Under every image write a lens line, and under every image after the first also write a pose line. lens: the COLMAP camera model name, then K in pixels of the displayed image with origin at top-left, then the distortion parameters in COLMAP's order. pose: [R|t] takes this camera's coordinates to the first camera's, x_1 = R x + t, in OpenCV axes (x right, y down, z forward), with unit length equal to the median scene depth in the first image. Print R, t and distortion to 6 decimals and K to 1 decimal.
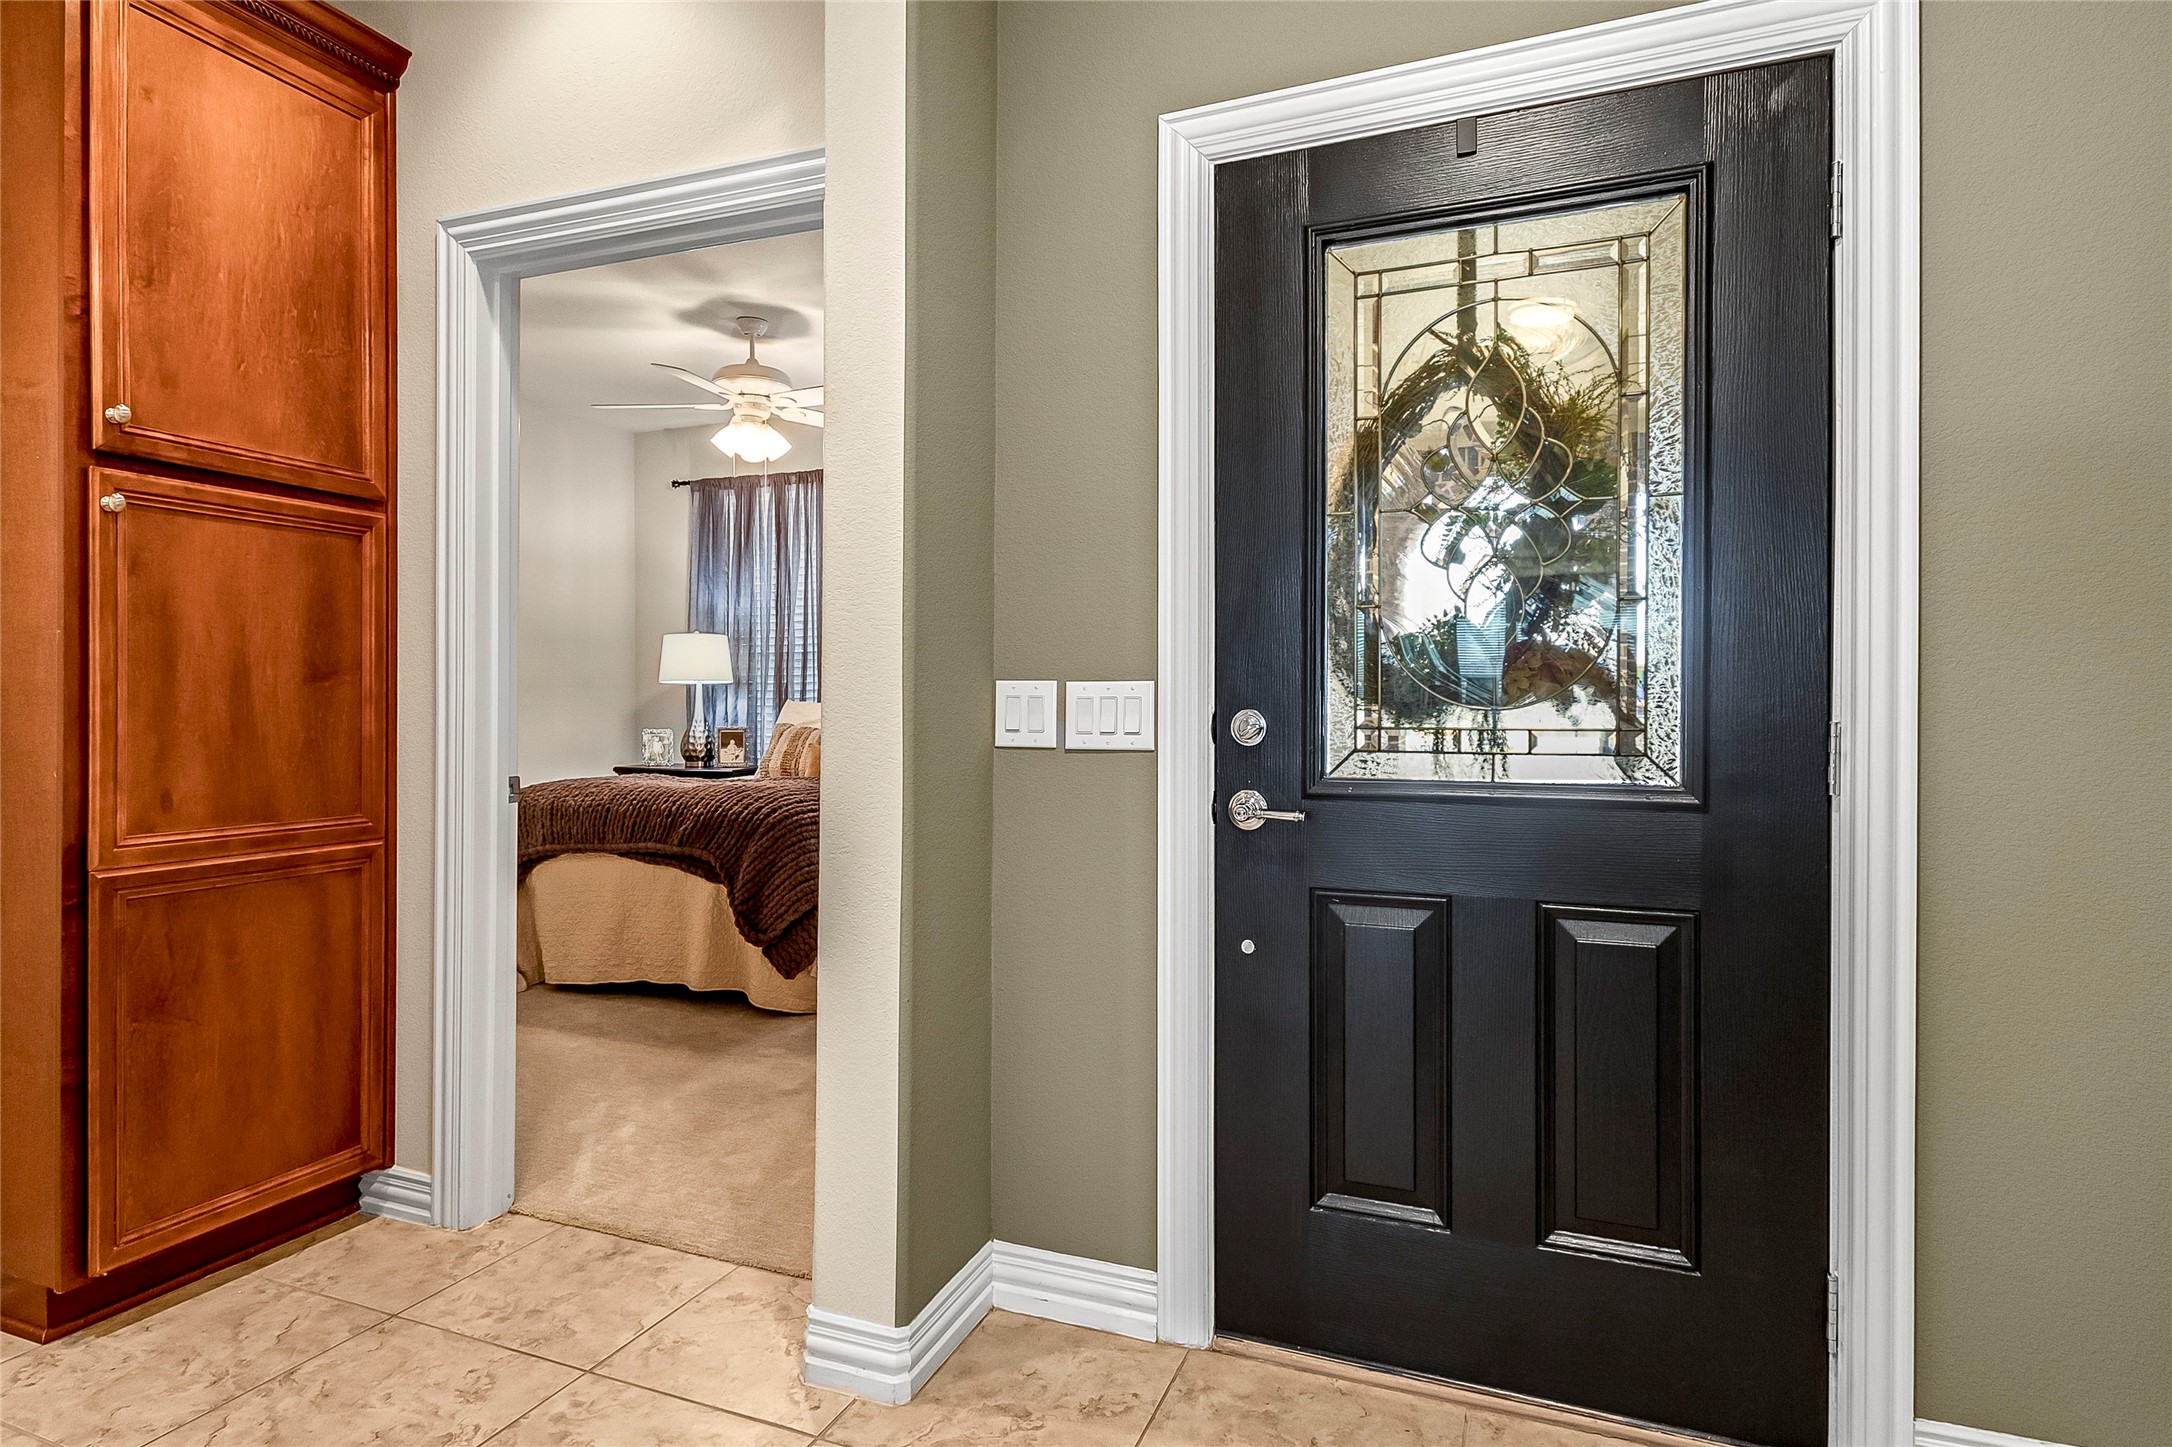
lens RADIAL K [[1148.2, 0, 1091.5], [0, 1148.2, 712.0], [0, 0, 1]] dist [0.014928, -0.012437]
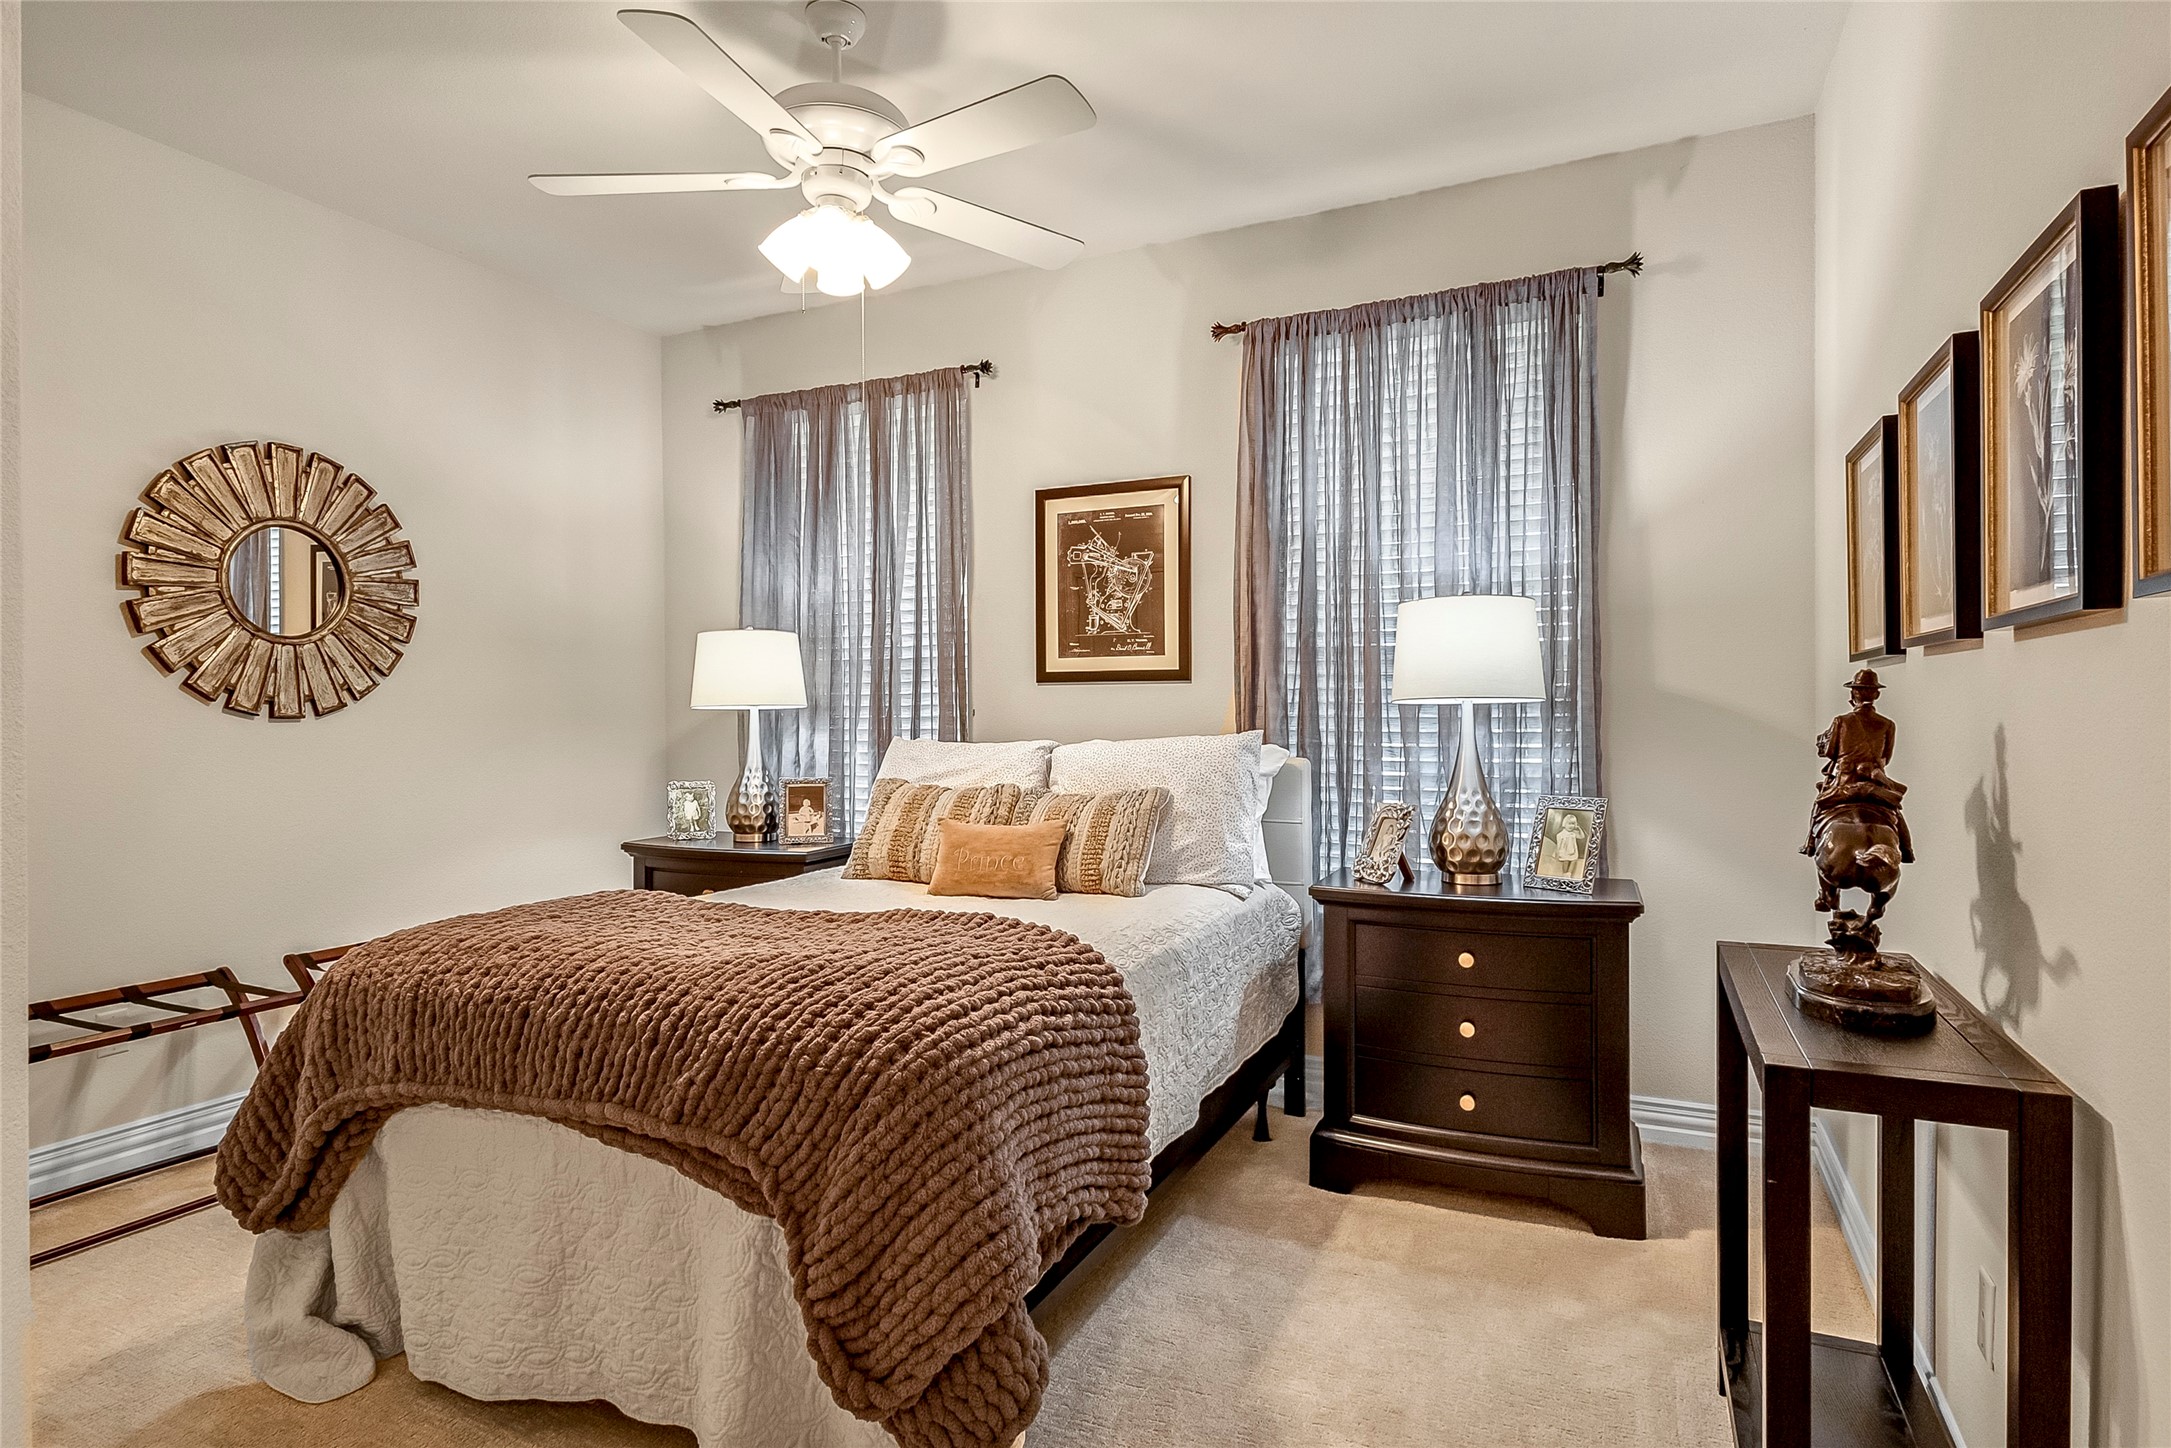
lens RADIAL K [[1147.7, 0, 1091.0], [0, 1147.7, 712.5], [0, 0, 1]] dist [0.014928, -0.012437]
pose [[0.997947, -0.008495, -0.063474, -0.308712], [0.007967, 0.999931, -0.008577, -0.043312], [0.063543, 0.008054, 0.997947, 1.010613]]
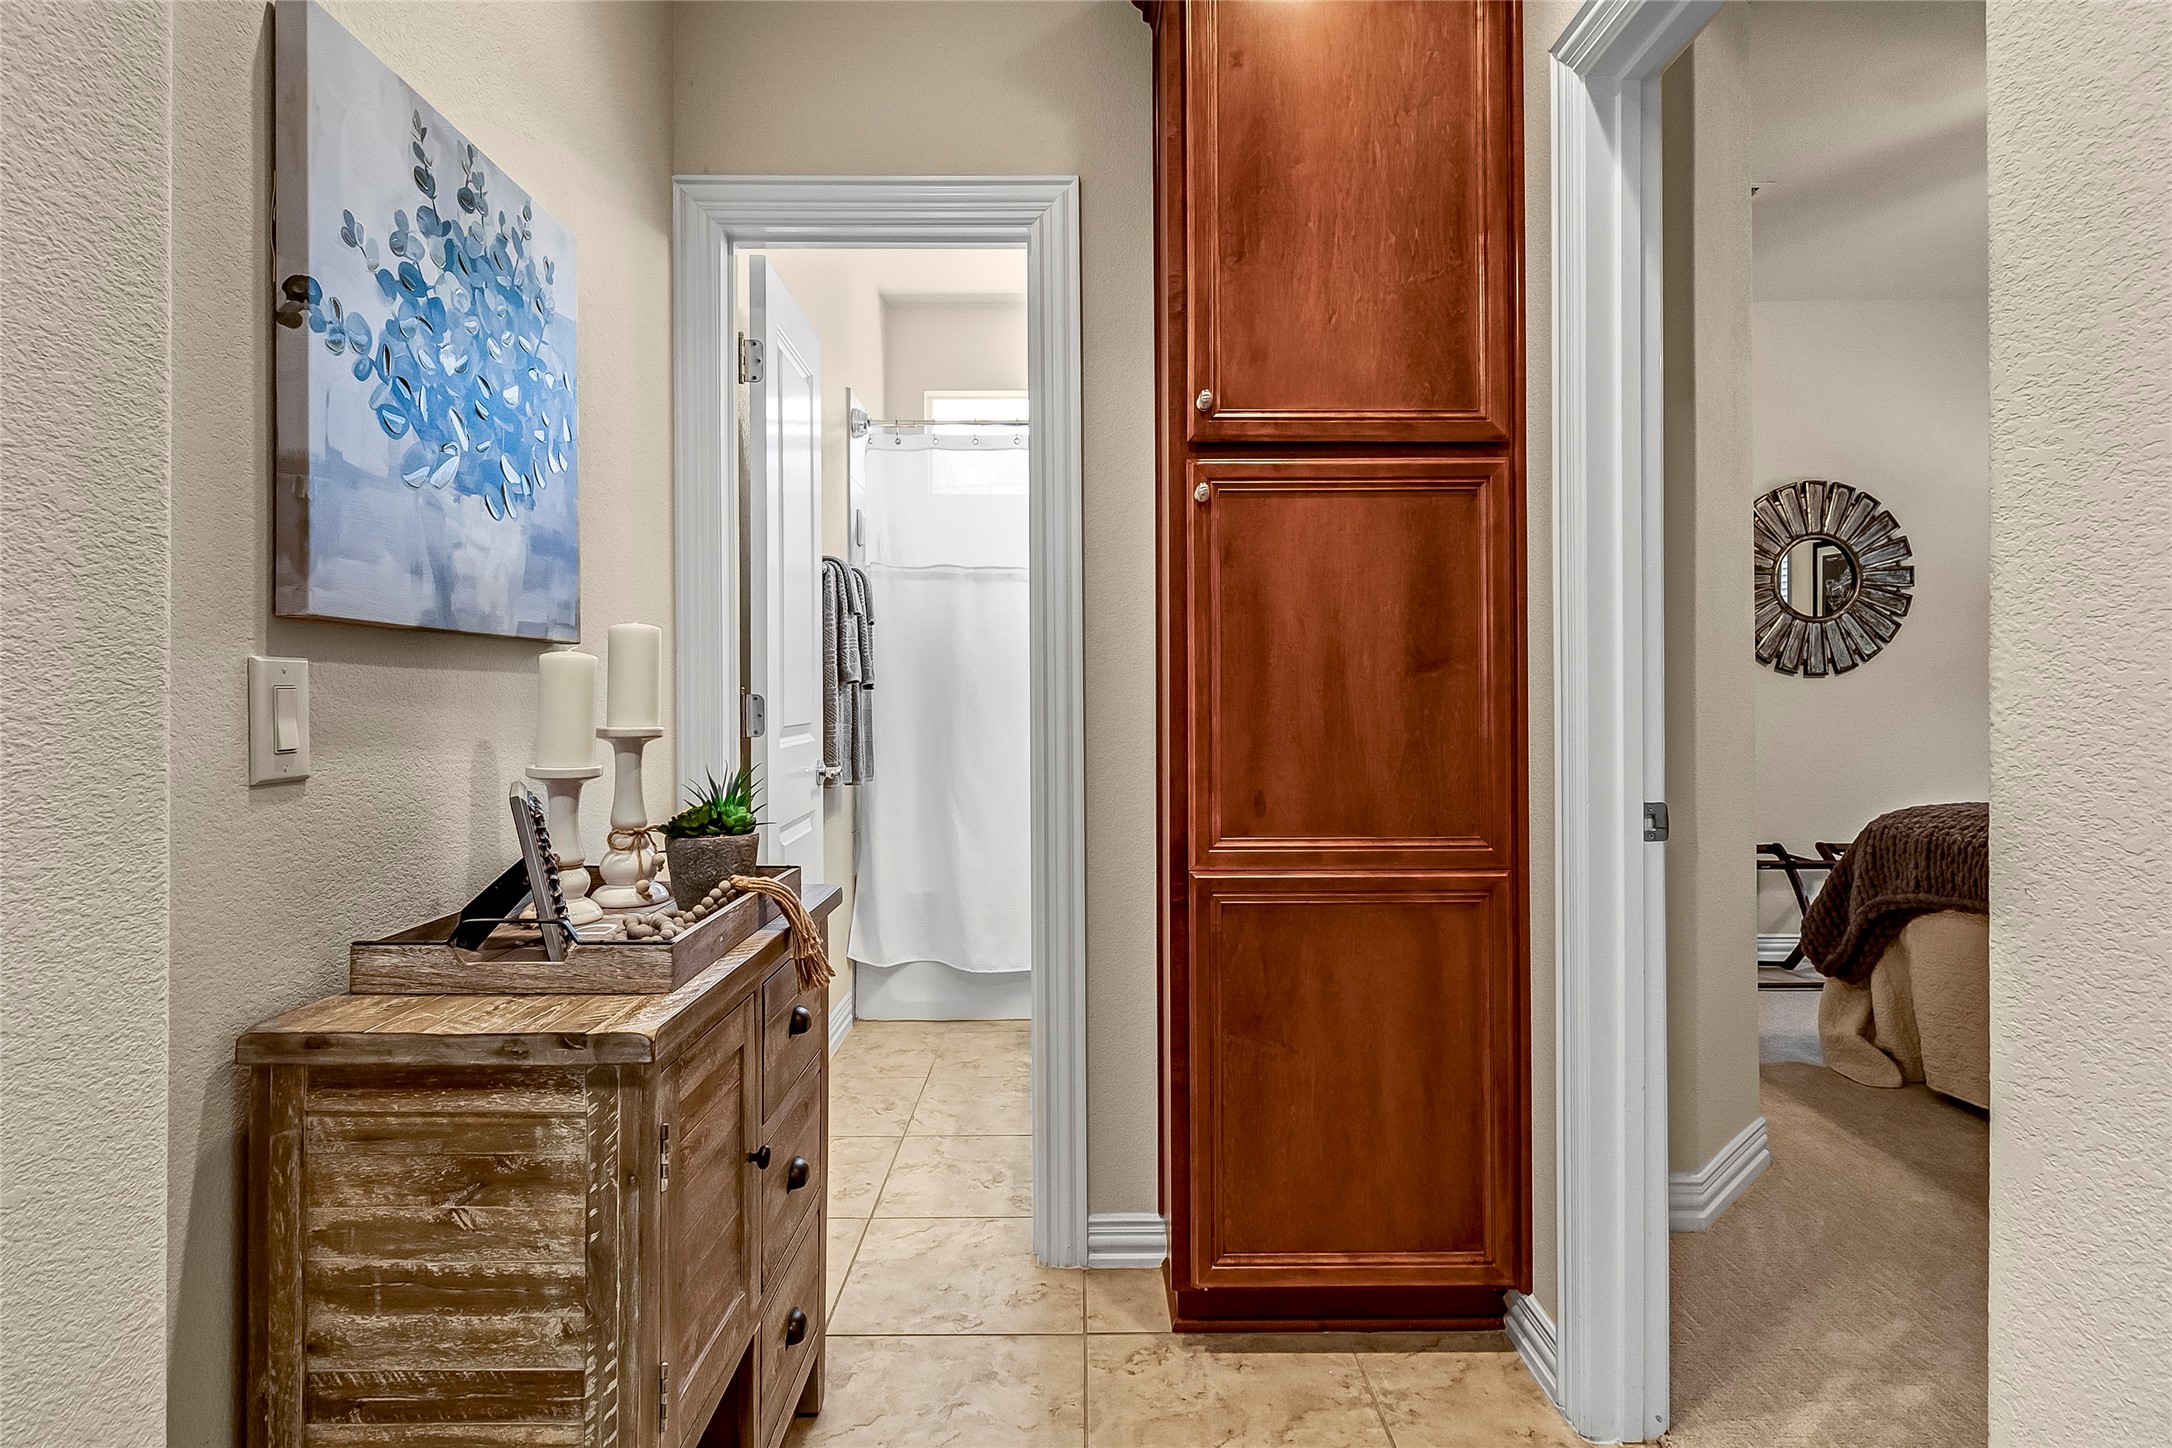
lens RADIAL K [[1178.3, 0, 1082.2], [0, 1178.3, 693.3], [0, 0, 1]] dist [0.011010, 0.001092]
pose [[0.374274, -0.012805, -0.927230, 0.026092], [0.001098, 0.999910, -0.013365, 0.000184], [0.927318, 0.003984, 0.374254, 0.437332]]
